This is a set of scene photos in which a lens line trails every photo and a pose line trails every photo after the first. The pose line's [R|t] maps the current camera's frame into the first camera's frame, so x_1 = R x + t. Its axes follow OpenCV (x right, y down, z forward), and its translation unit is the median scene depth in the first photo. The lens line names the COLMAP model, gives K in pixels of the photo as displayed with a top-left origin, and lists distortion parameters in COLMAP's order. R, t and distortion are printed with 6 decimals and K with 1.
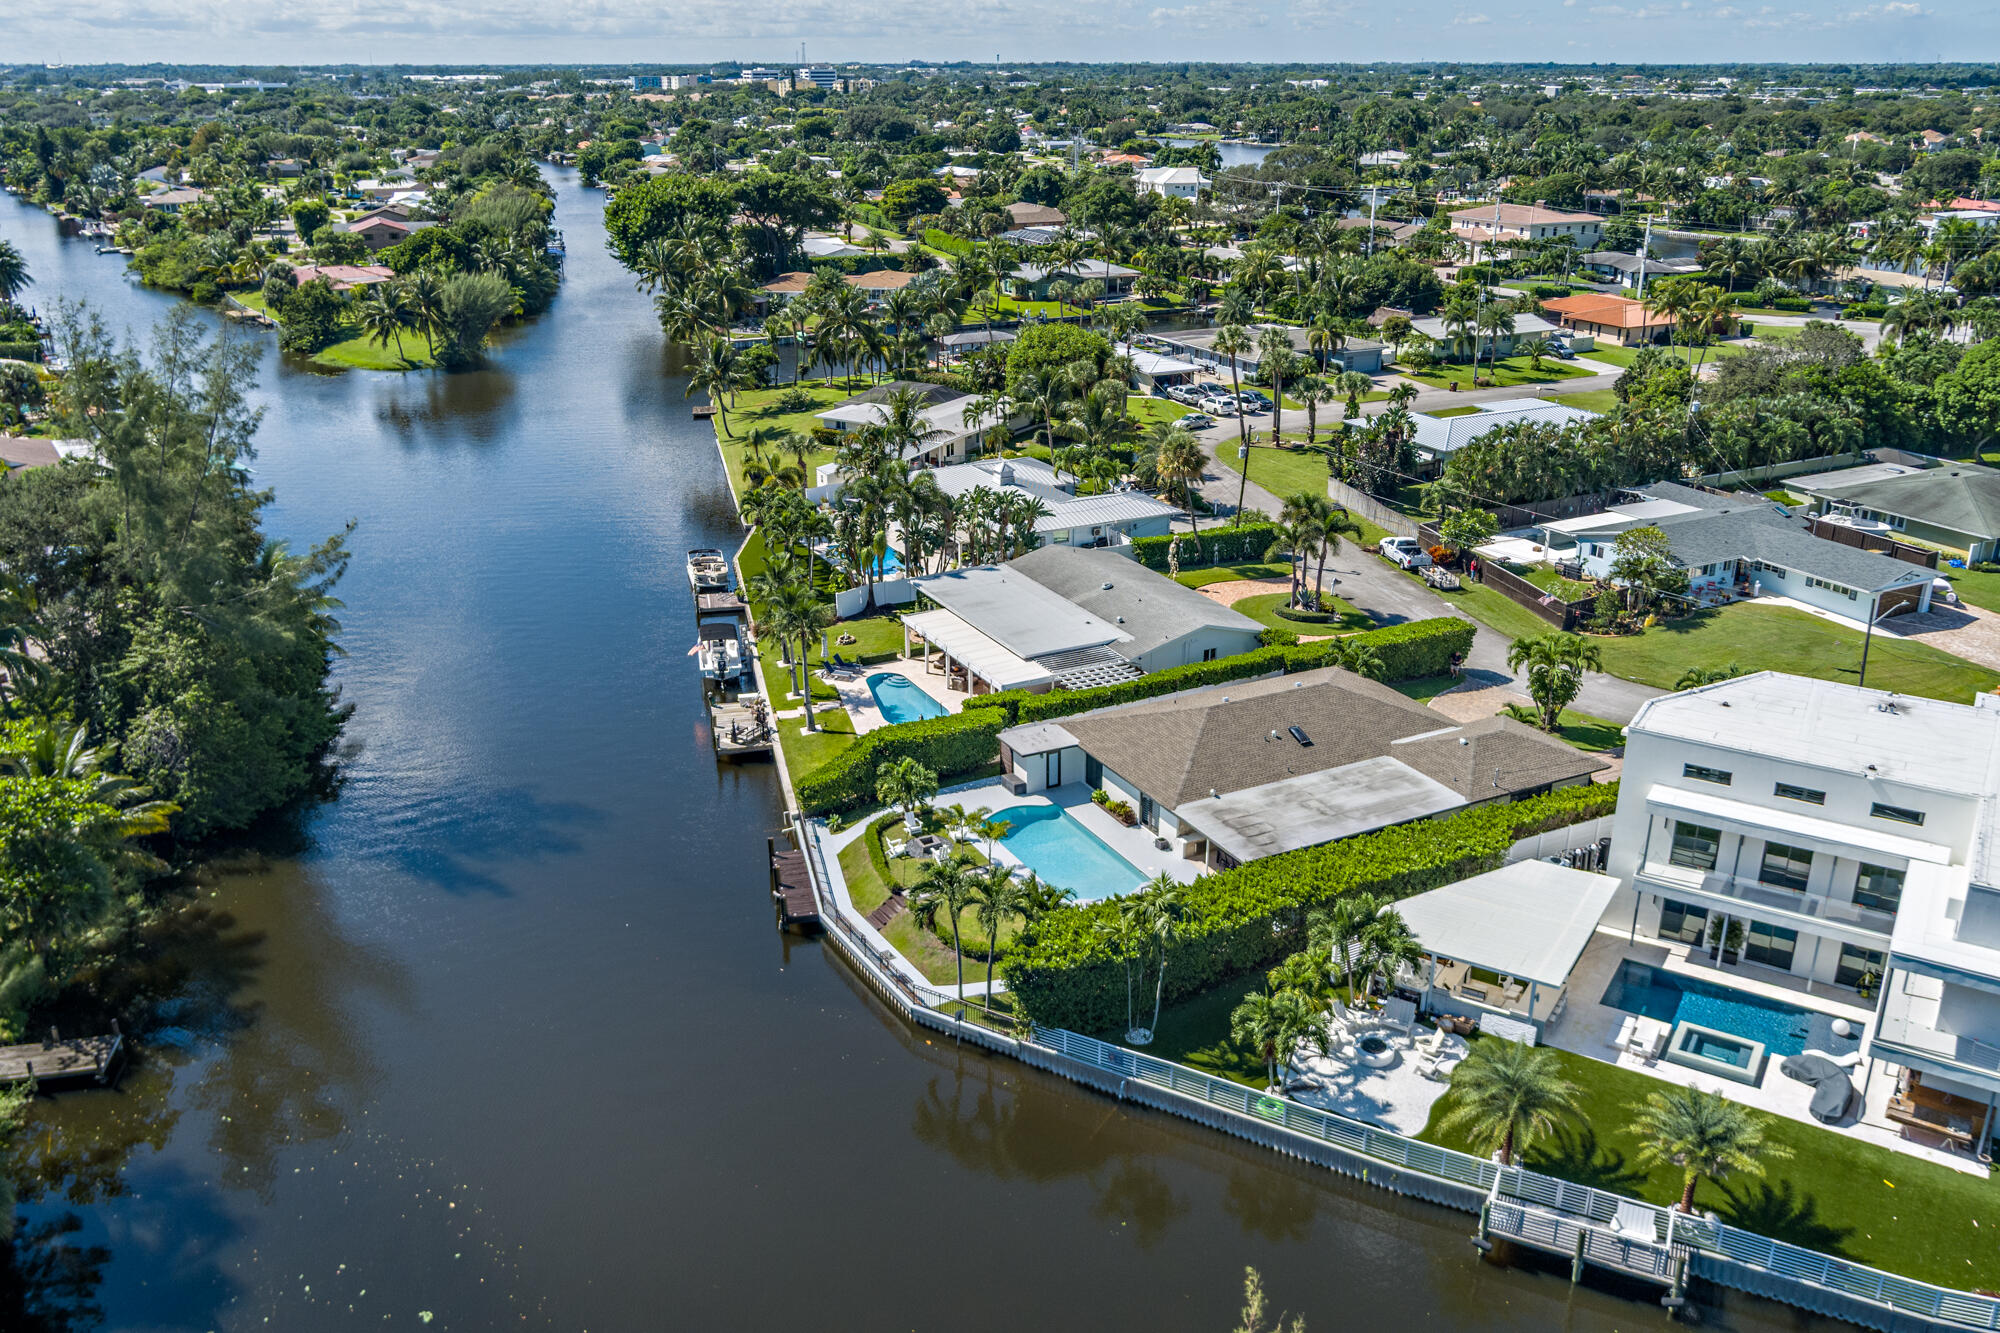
lens RADIAL K [[1657.5, 0, 1009.8], [0, 1657.5, 667.5], [0, 0, 1]] dist [-0.024049, 0.037063]
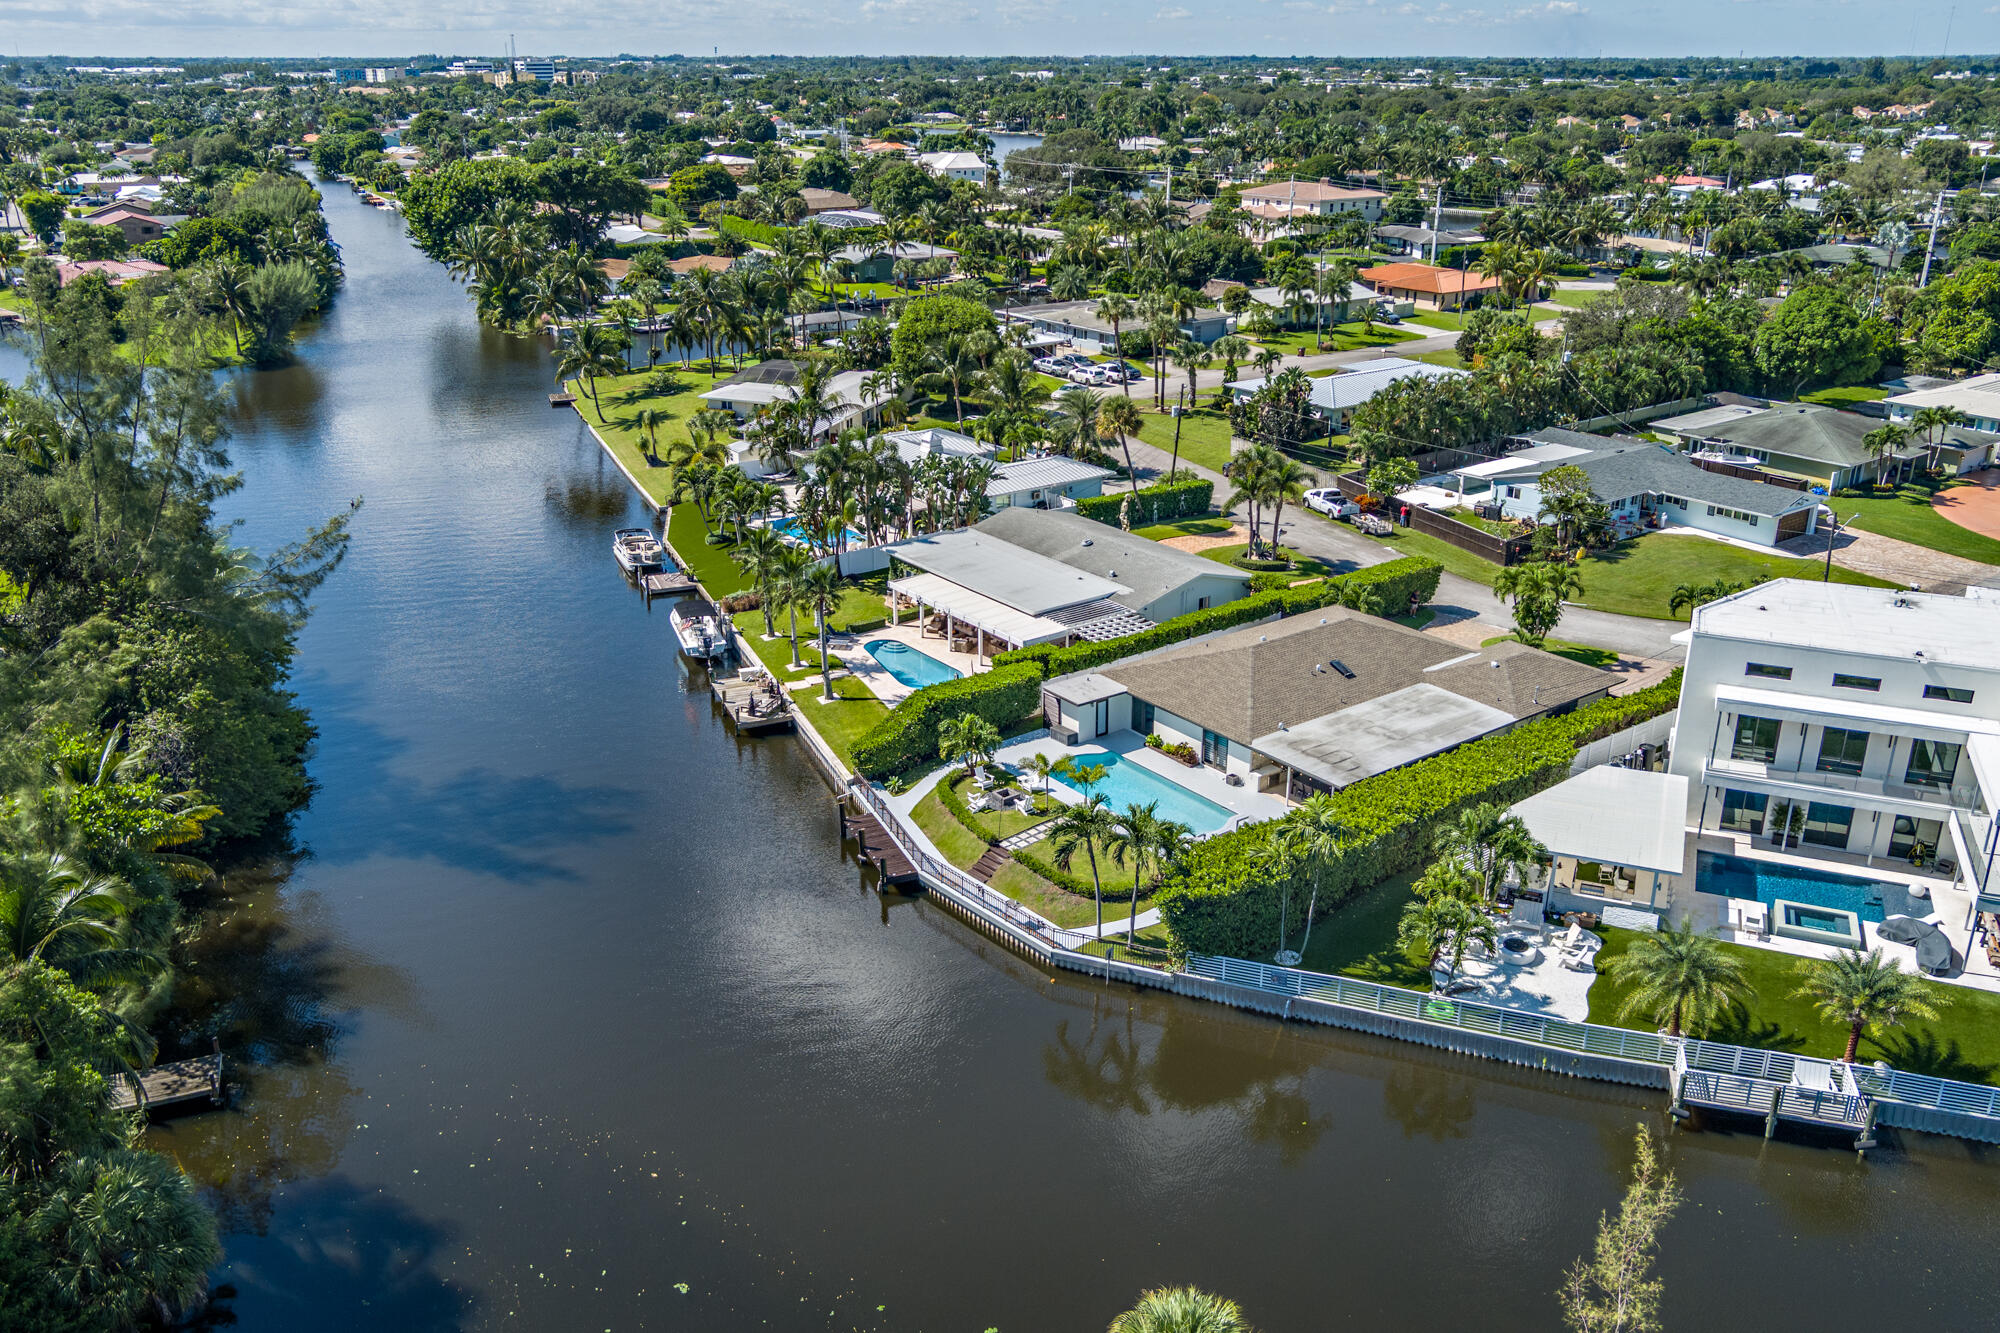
lens RADIAL K [[1657.5, 0, 999.9], [0, 1657.5, 674.1], [0, 0, 1]] dist [-0.024049, 0.037063]
pose [[0.985331, -0.058667, 0.160250, -0.161617], [0.057908, 0.998278, 0.009405, 0.018401], [-0.160526, 0.000012, 0.987032, 0.014313]]
